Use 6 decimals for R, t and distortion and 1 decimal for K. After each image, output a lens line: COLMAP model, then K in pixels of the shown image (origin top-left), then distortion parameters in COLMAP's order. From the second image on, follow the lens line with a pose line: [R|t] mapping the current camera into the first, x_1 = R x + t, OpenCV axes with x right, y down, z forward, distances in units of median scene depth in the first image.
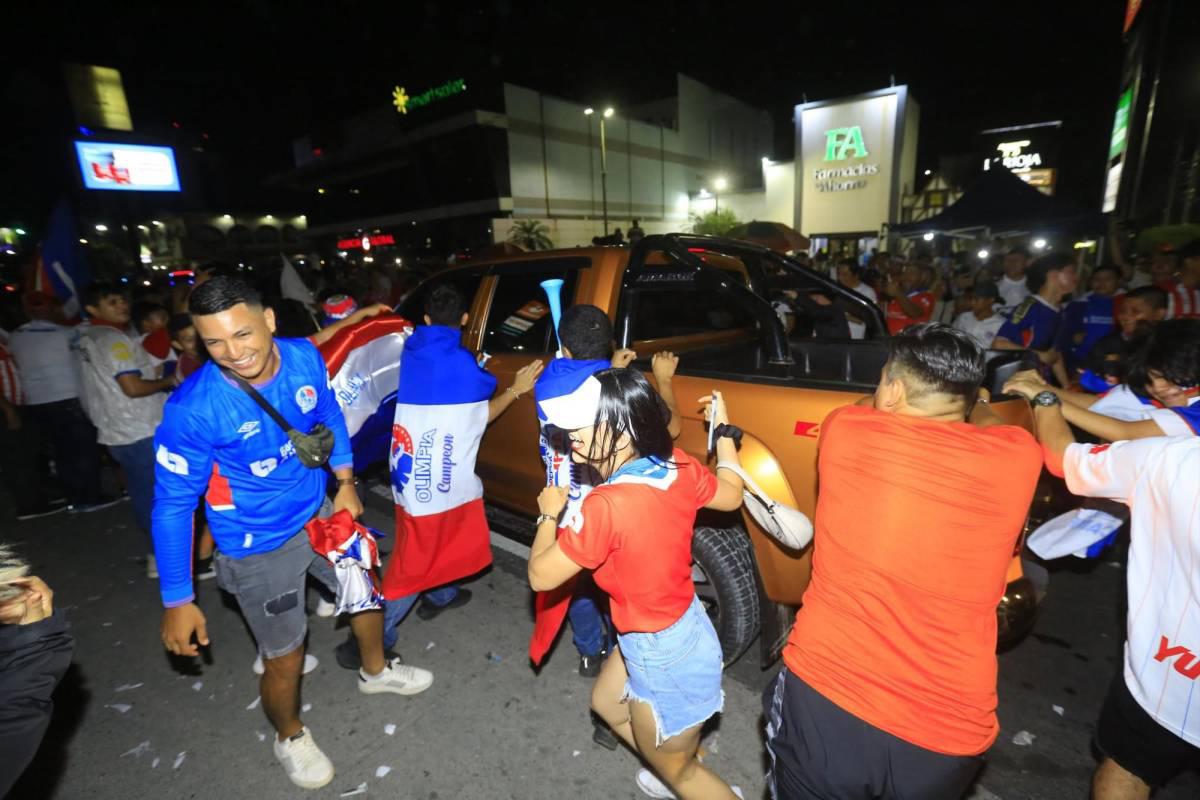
lens RADIAL K [[549.9, 0, 599.5], [0, 549.9, 392.2], [0, 0, 1]] dist [-0.045536, 0.016162]
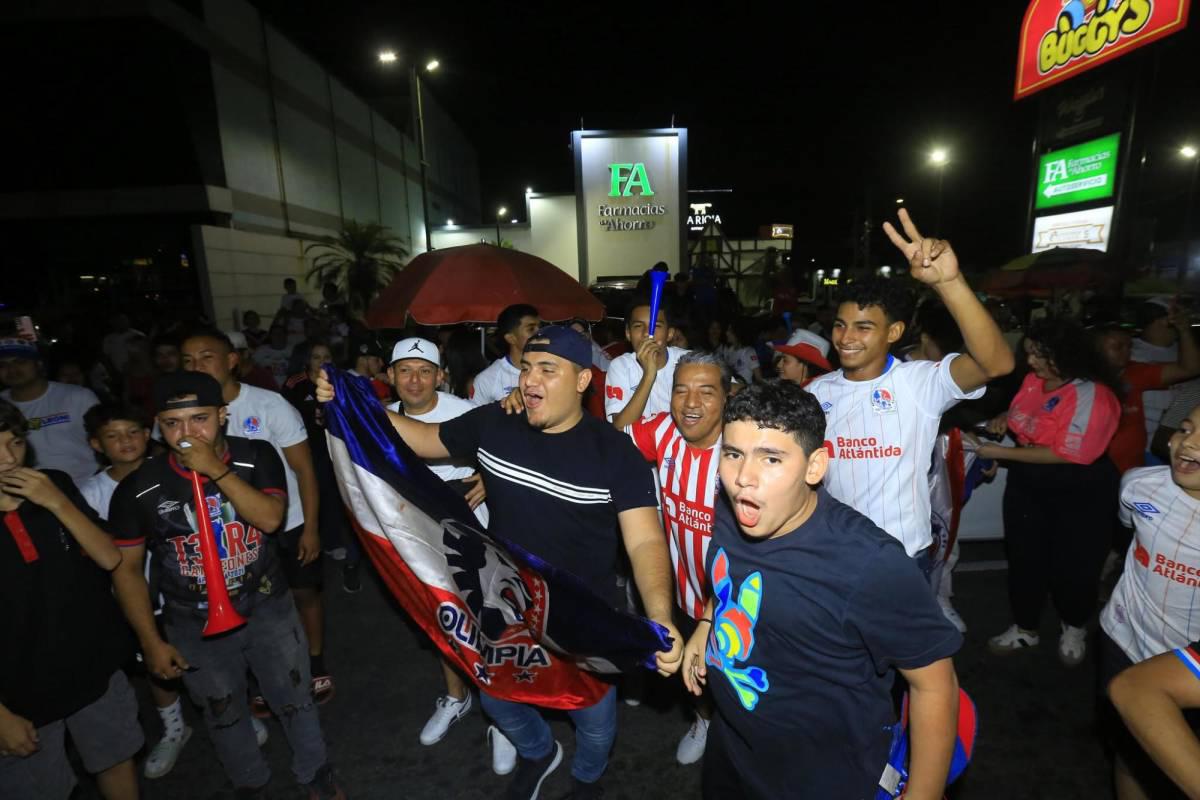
lens RADIAL K [[541.1, 0, 600.7], [0, 541.1, 396.1], [0, 0, 1]] dist [-0.048370, 0.011415]
pose [[0.790548, -0.102299, 0.603795, -0.168467], [0.147840, 0.988668, -0.026061, -0.083591], [-0.594287, 0.109868, 0.796713, 0.351175]]
